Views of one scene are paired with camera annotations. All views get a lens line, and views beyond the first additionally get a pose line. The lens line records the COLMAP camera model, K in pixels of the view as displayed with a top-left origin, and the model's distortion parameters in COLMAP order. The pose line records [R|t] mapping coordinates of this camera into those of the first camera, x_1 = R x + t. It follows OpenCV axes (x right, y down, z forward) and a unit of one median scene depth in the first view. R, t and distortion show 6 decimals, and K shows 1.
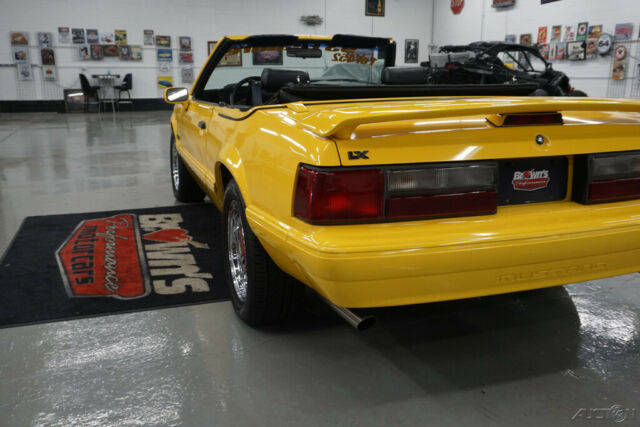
lens RADIAL K [[566.1, 0, 320.0], [0, 566.1, 213.5], [0, 0, 1]] dist [0.004327, 0.010540]
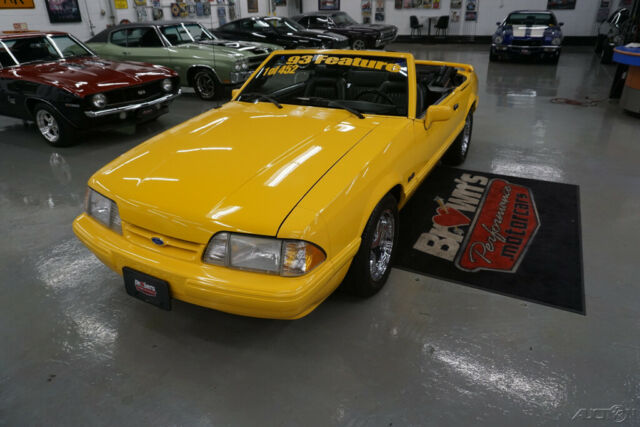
lens RADIAL K [[423.2, 0, 322.5], [0, 423.2, 203.5], [0, 0, 1]] dist [-0.021035, 0.007227]
pose [[-0.675892, -0.293905, 0.675862, -0.571523], [0.201071, 0.808720, 0.552759, -0.457888], [-0.709042, 0.509502, -0.487511, 1.341361]]
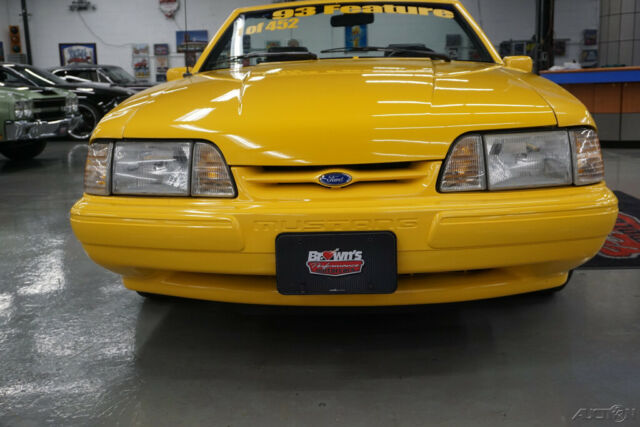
lens RADIAL K [[670.2, 0, 335.8], [0, 670.2, 211.8], [0, 0, 1]] dist [0.008926, 0.019684]
pose [[-0.928340, -0.036385, 0.369946, -0.307231], [0.122037, 0.910210, 0.395759, -0.351503], [-0.351128, 0.412547, -0.840544, 1.610152]]
